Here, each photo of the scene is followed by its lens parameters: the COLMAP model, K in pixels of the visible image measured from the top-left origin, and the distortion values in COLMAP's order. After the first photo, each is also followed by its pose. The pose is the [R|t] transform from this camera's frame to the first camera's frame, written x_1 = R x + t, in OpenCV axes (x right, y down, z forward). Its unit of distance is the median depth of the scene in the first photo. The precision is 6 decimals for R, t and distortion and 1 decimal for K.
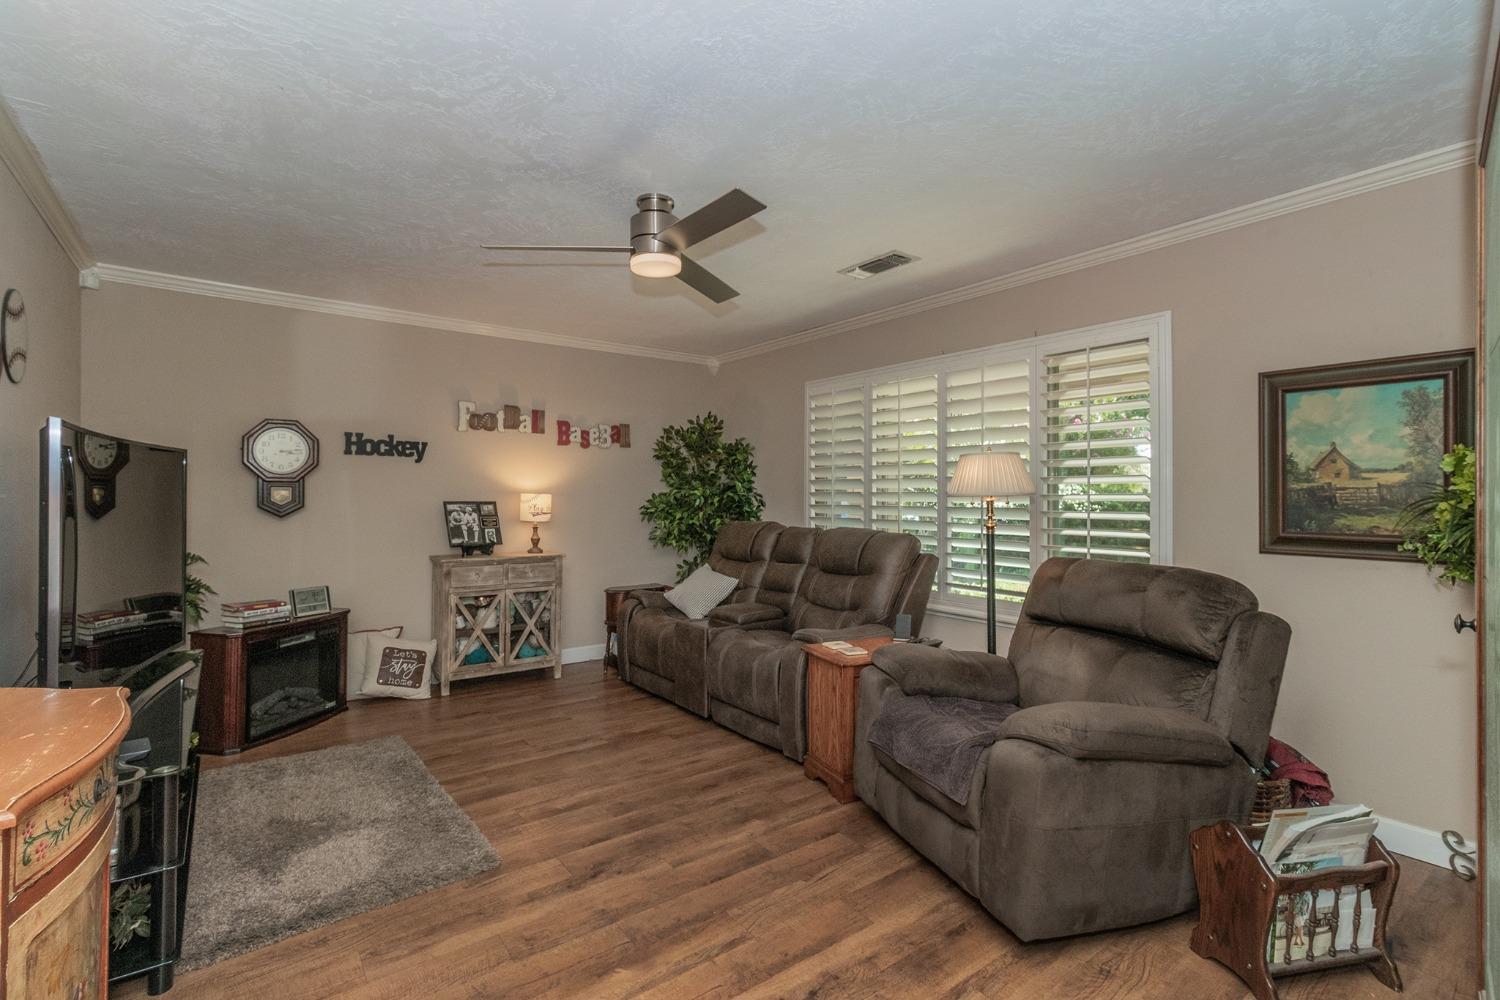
lens RADIAL K [[691.3, 0, 758.7], [0, 691.3, 493.0], [0, 0, 1]] dist [-0.000135, -0.001122]
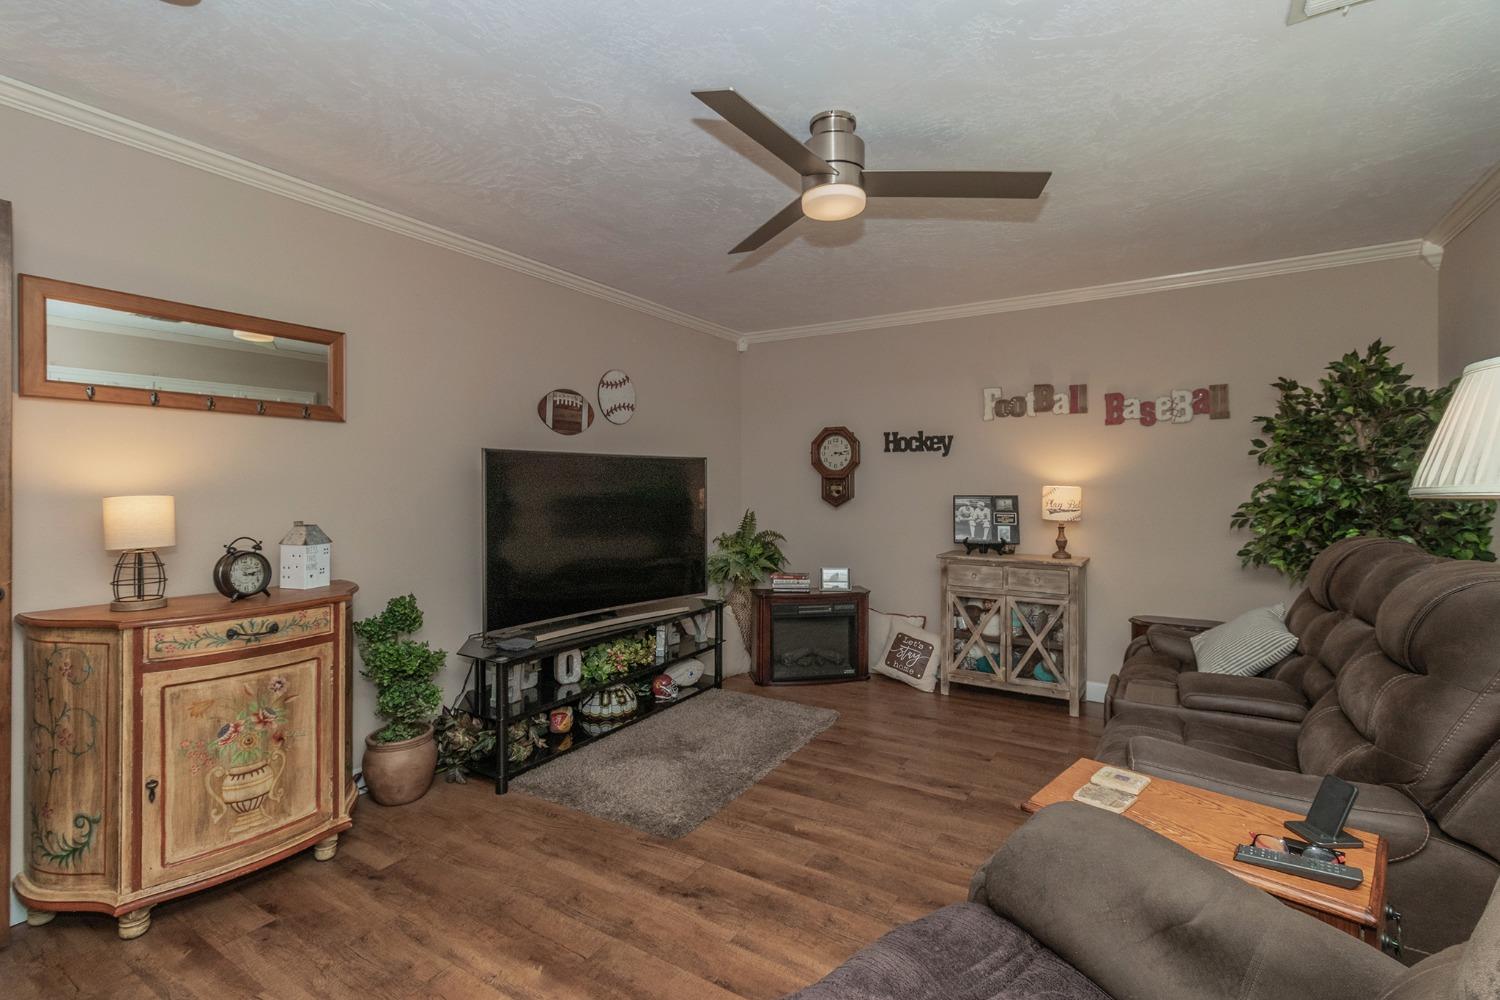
lens RADIAL K [[691.3, 0, 752.4], [0, 691.3, 488.2], [0, 0, 1]] dist [-0.000135, -0.001122]
pose [[0.352961, -0.001094, -0.935637, 0.353039], [0.005873, 0.999982, 0.001046, -0.000363], [0.935620, -0.005864, 0.352961, 0.394357]]
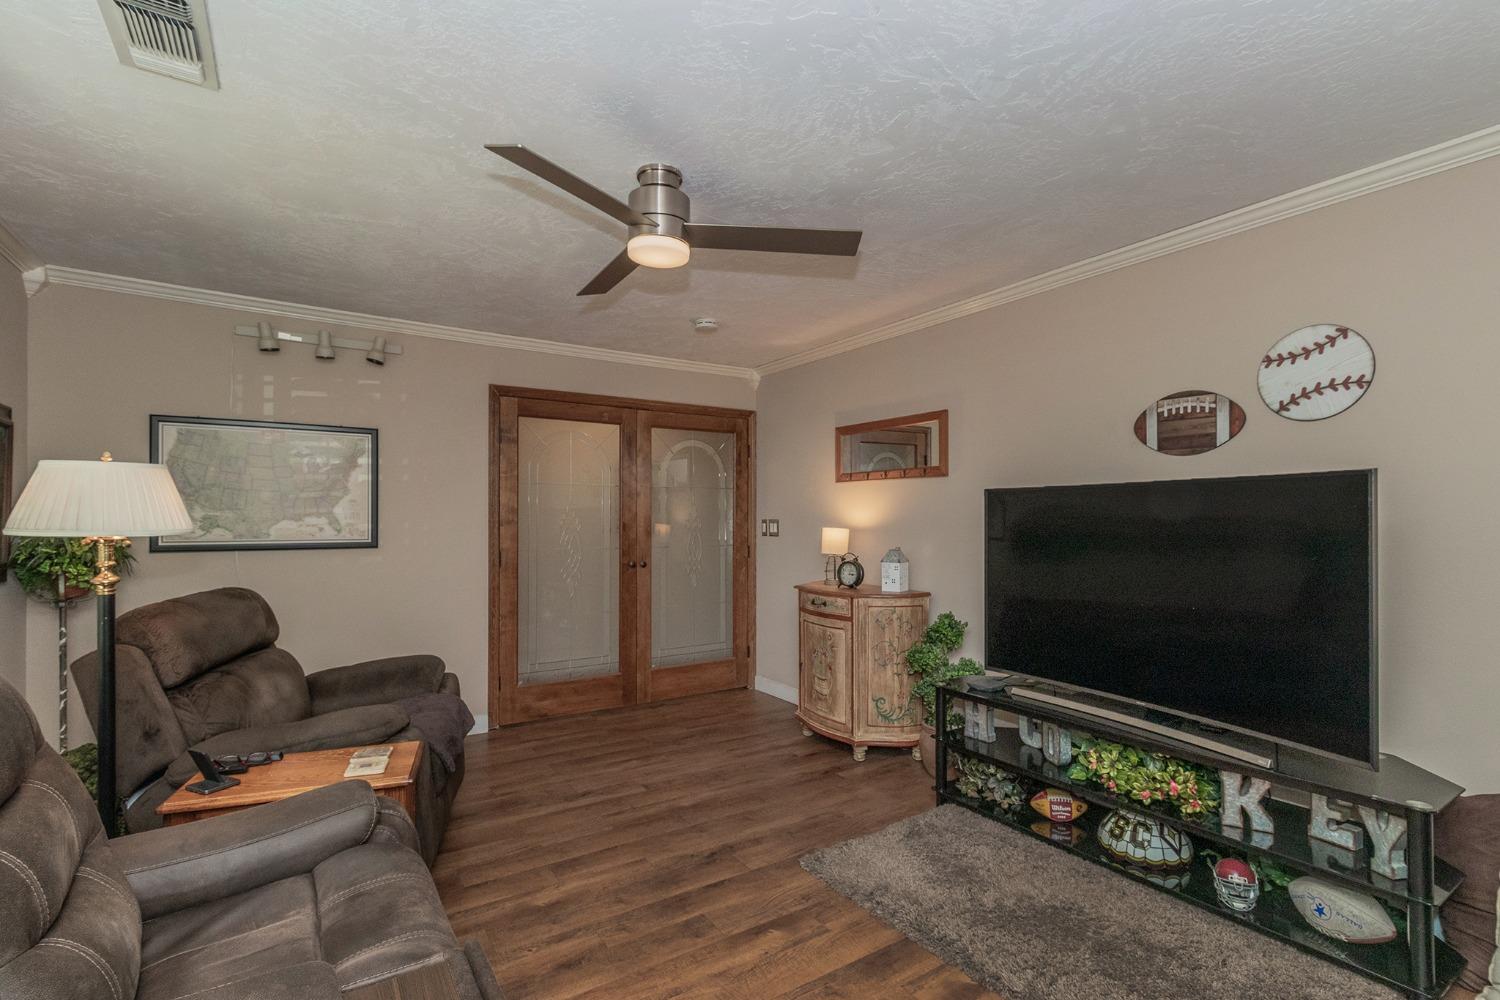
lens RADIAL K [[691.3, 0, 744.7], [0, 691.3, 514.4], [0, 0, 1]] dist [-0.000135, -0.001122]
pose [[-0.996679, -0.006409, 0.081175, -0.200225], [-0.007274, 0.999920, -0.010365, -0.005555], [-0.081102, -0.010921, -0.996646, 1.134753]]
